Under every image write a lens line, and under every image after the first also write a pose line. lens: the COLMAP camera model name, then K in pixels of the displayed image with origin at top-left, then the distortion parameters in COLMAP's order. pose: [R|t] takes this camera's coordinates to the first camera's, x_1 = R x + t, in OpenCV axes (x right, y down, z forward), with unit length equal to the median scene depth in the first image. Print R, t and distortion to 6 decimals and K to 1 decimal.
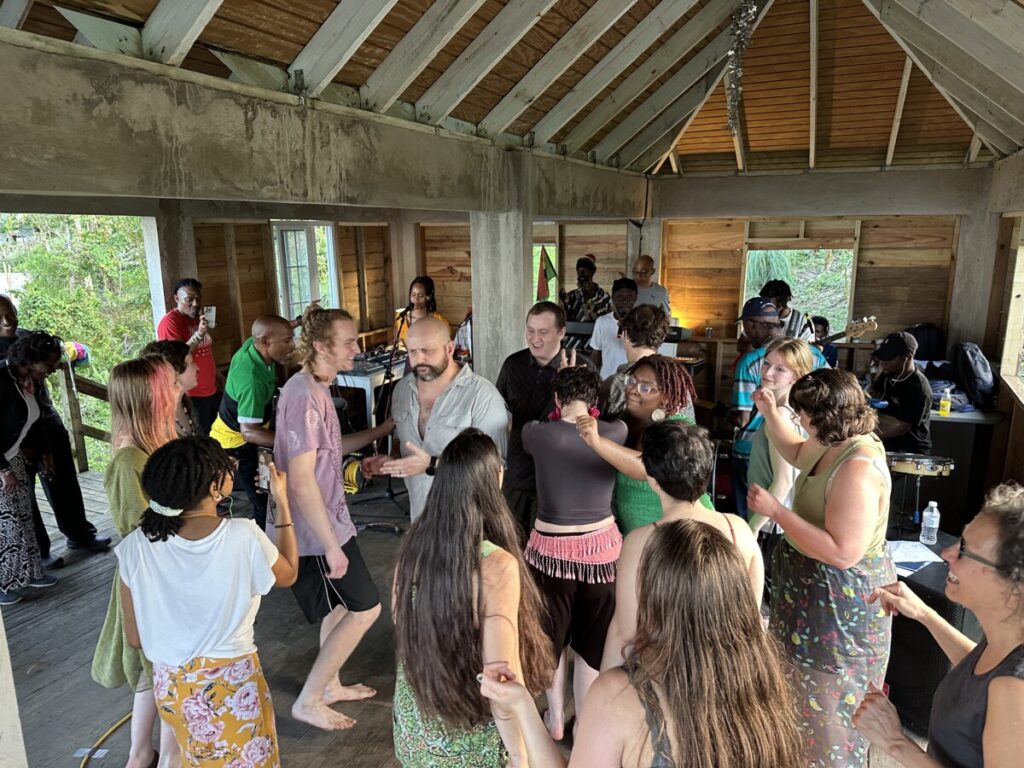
lens RADIAL K [[716.5, 0, 512.0], [0, 716.5, 384.0], [0, 0, 1]] dist [0.126157, -0.089679]
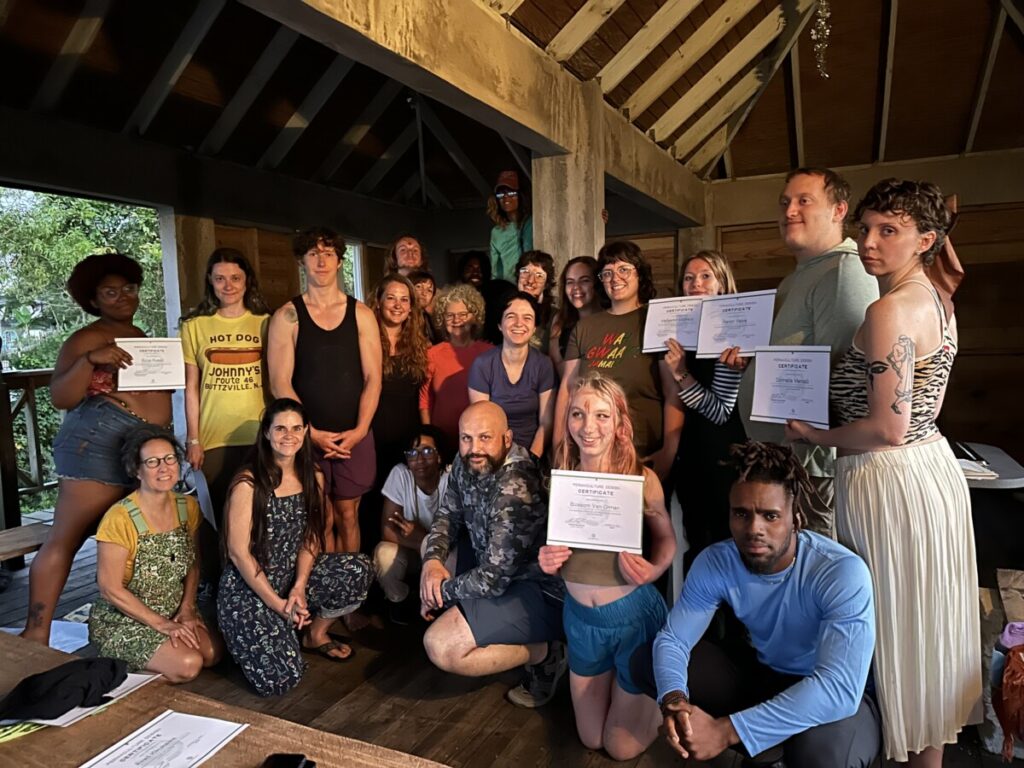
lens RADIAL K [[719.4, 0, 512.0], [0, 719.4, 384.0], [0, 0, 1]] dist [0.084557, -0.044858]
pose [[0.999879, -0.014845, -0.004573, -0.079942], [0.014092, 0.990738, -0.135057, 0.145279], [0.006536, 0.134976, 0.990827, 0.164237]]
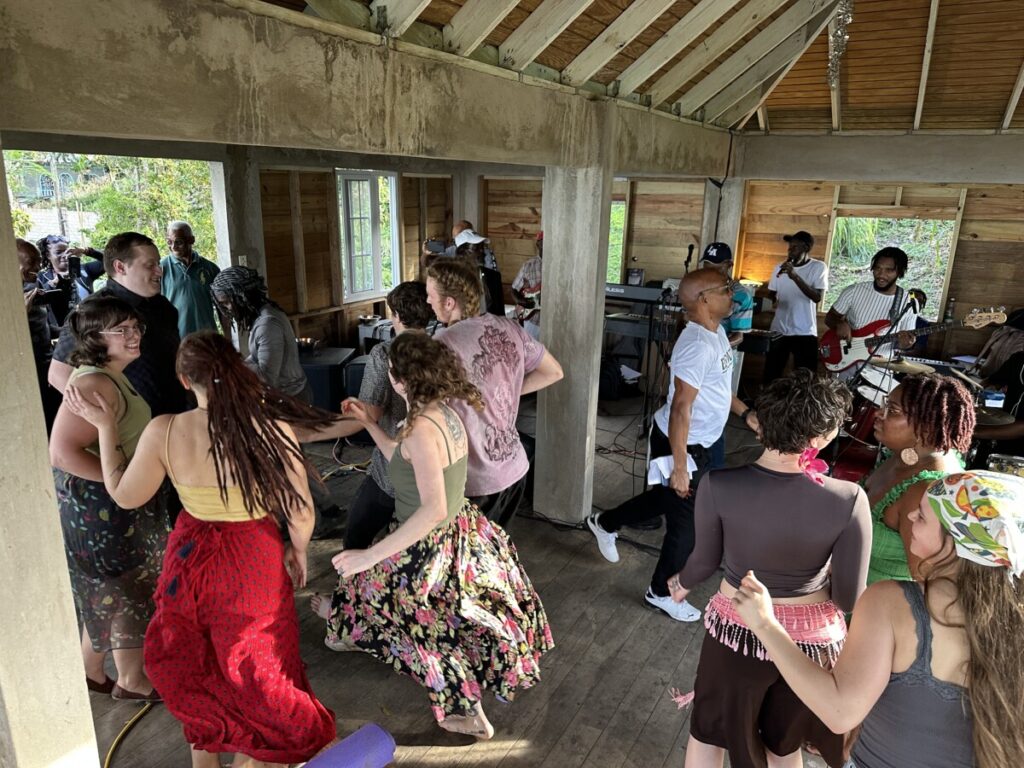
lens RADIAL K [[719.4, 0, 512.0], [0, 719.4, 384.0], [0, 0, 1]] dist [0.084557, -0.044858]
pose [[0.996738, 0.051417, -0.062208, -0.028978], [-0.047608, 0.996987, 0.061236, -0.012429], [0.065169, -0.058074, 0.996183, 0.043118]]
